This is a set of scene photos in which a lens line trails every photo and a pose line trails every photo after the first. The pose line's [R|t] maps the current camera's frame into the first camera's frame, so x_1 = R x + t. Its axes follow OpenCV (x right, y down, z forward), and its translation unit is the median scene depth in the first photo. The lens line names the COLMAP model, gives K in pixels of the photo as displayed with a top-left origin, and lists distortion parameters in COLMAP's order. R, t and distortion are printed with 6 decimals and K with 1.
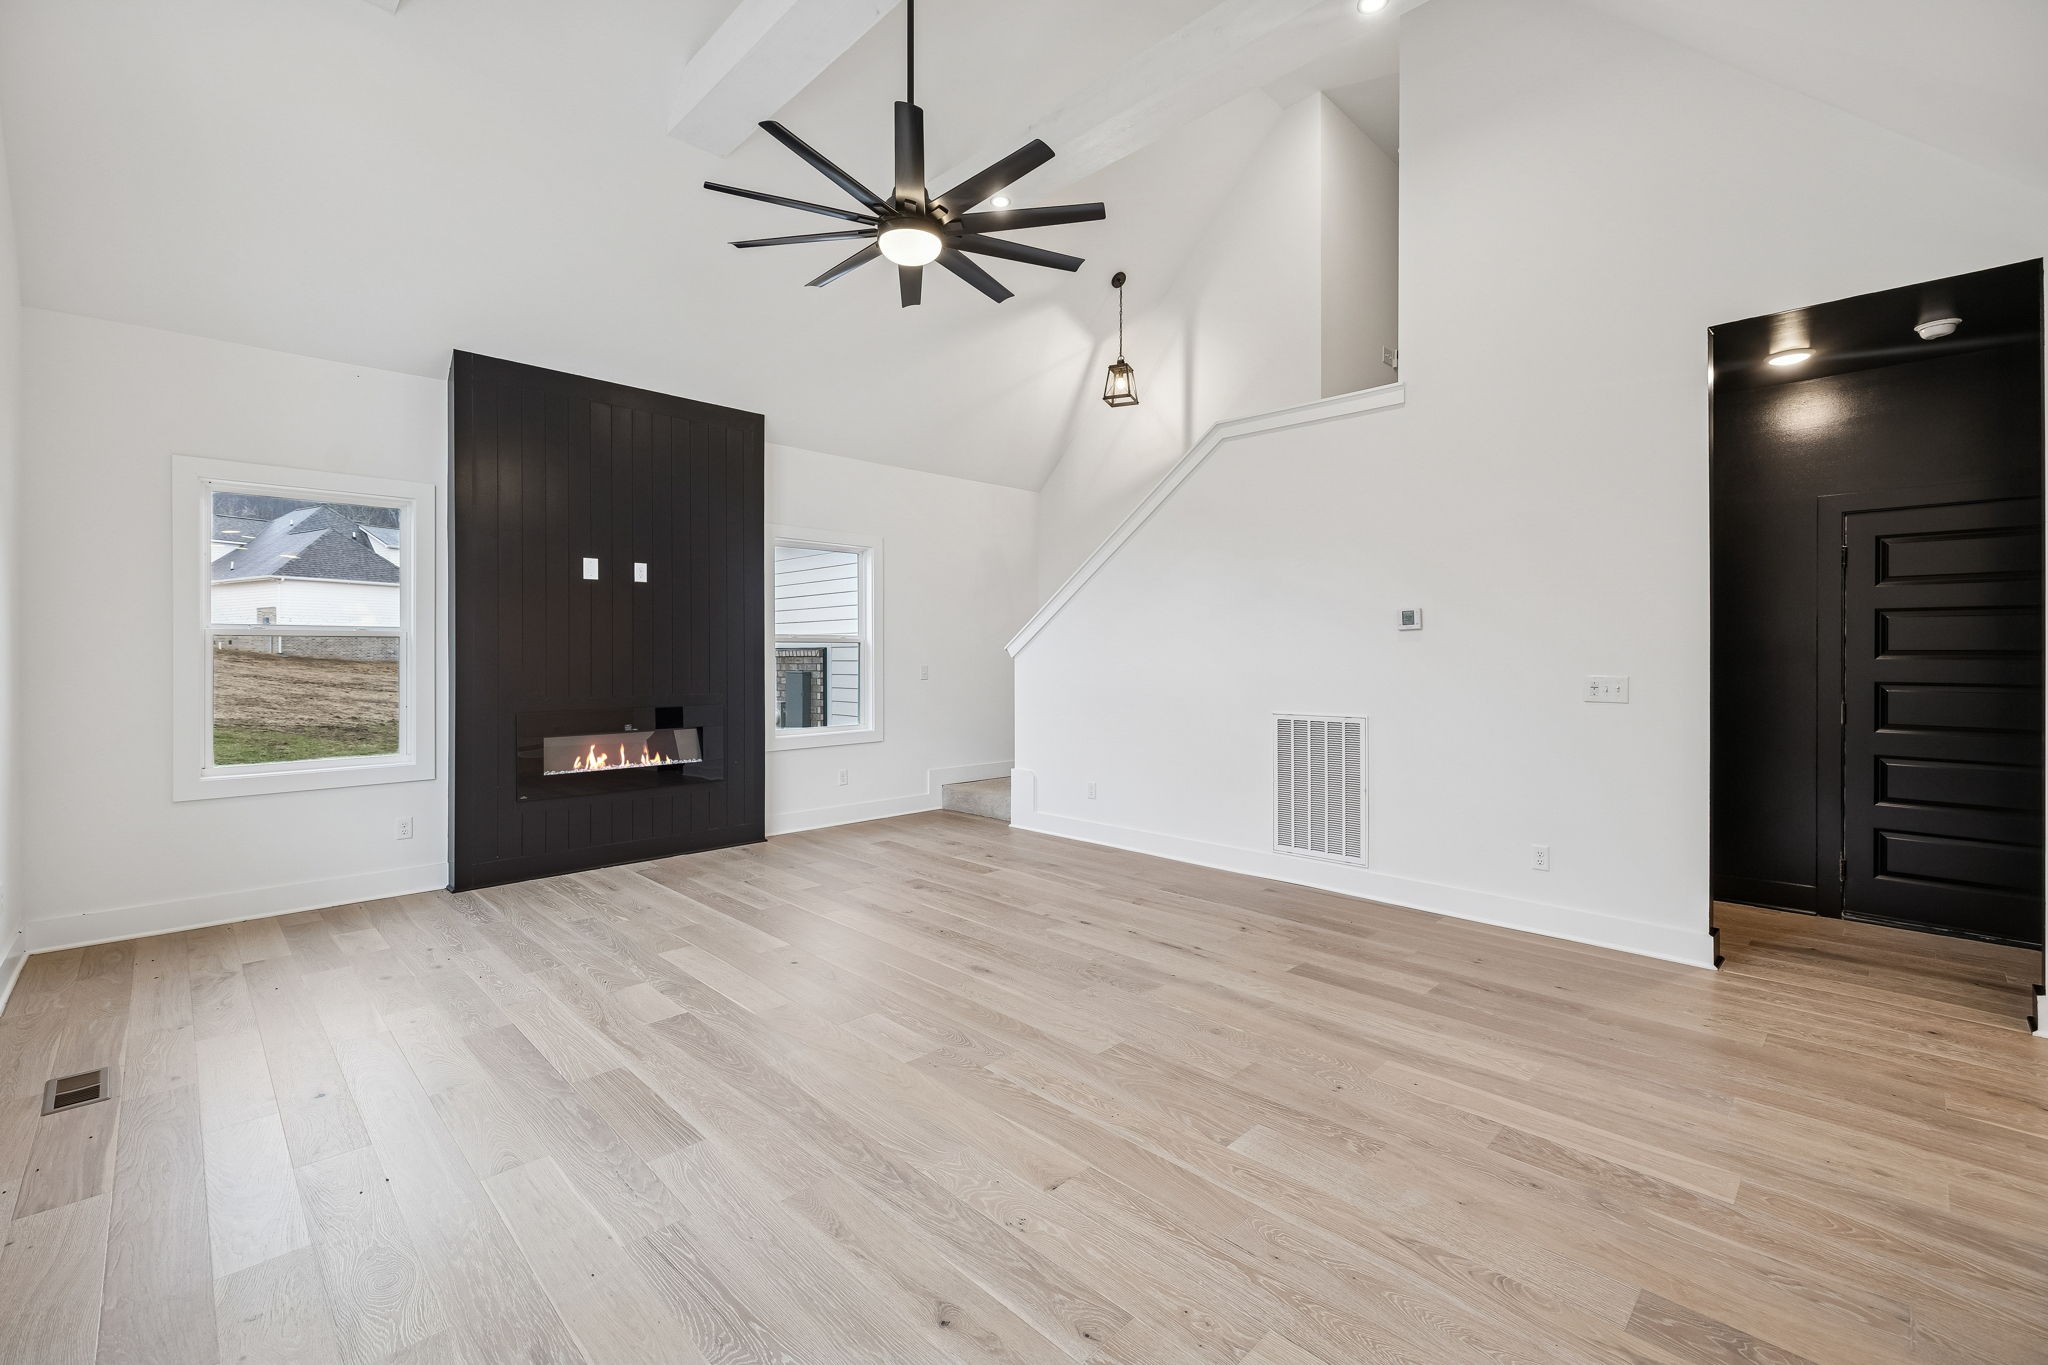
lens RADIAL K [[872.9, 0, 1023.9], [0, 872.9, 671.6], [0, 0, 1]] dist [0.002417, -0.000062]
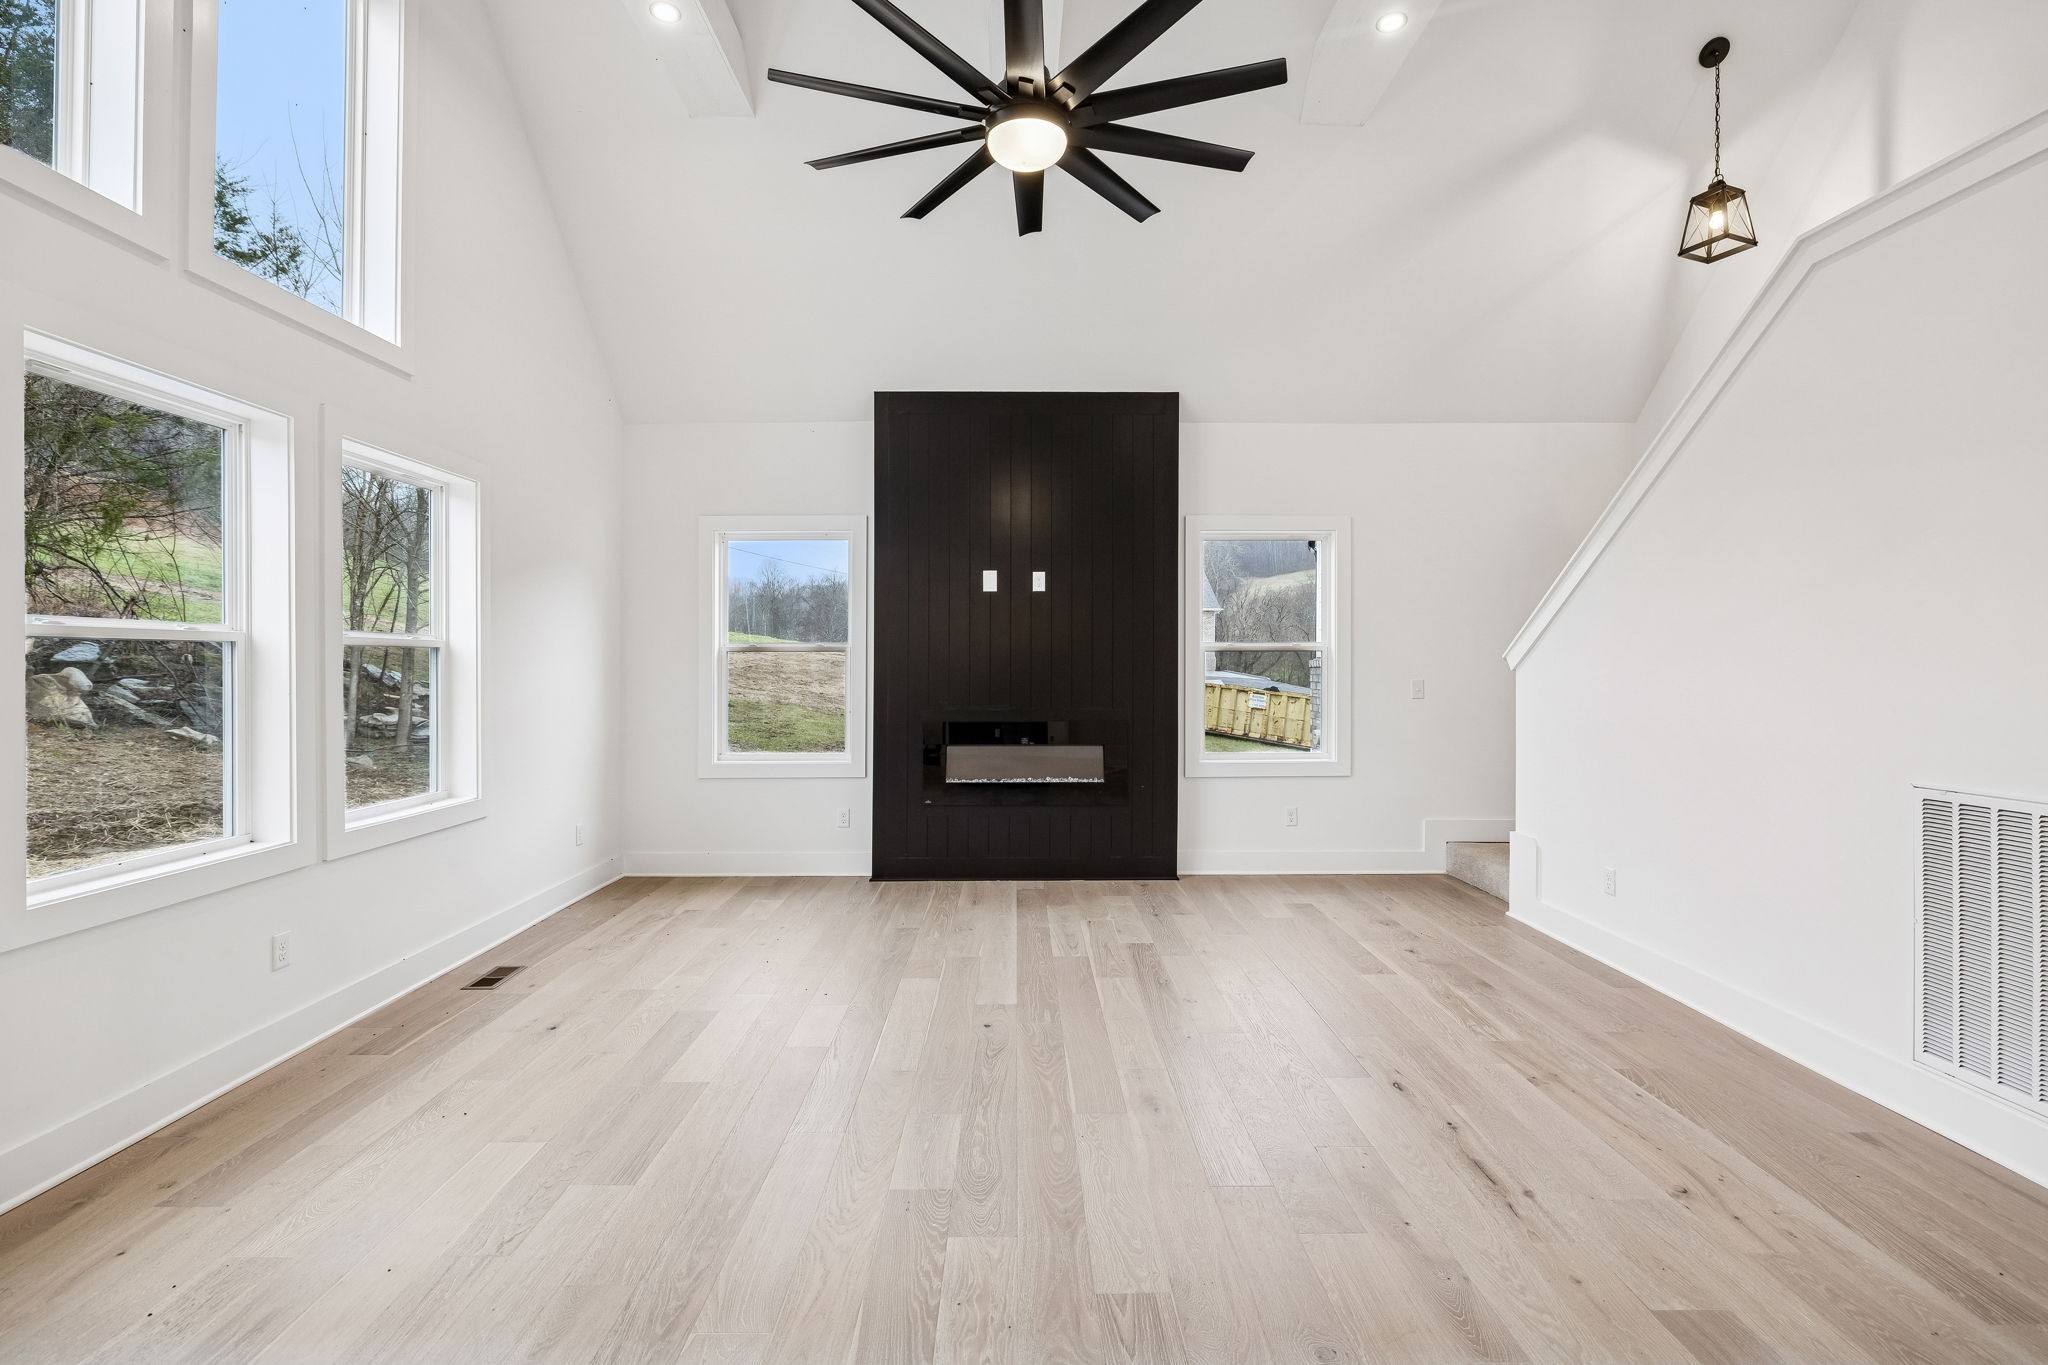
lens RADIAL K [[935.3, 0, 1020.9], [0, 935.3, 672.2], [0, 0, 1]] dist [-0.003245, 0.000161]
pose [[0.713426, 0.004926, -0.700713, 0.280942], [-0.010242, 0.999942, -0.003398, -0.009249], [0.700656, 0.009600, 0.713435, 0.249211]]
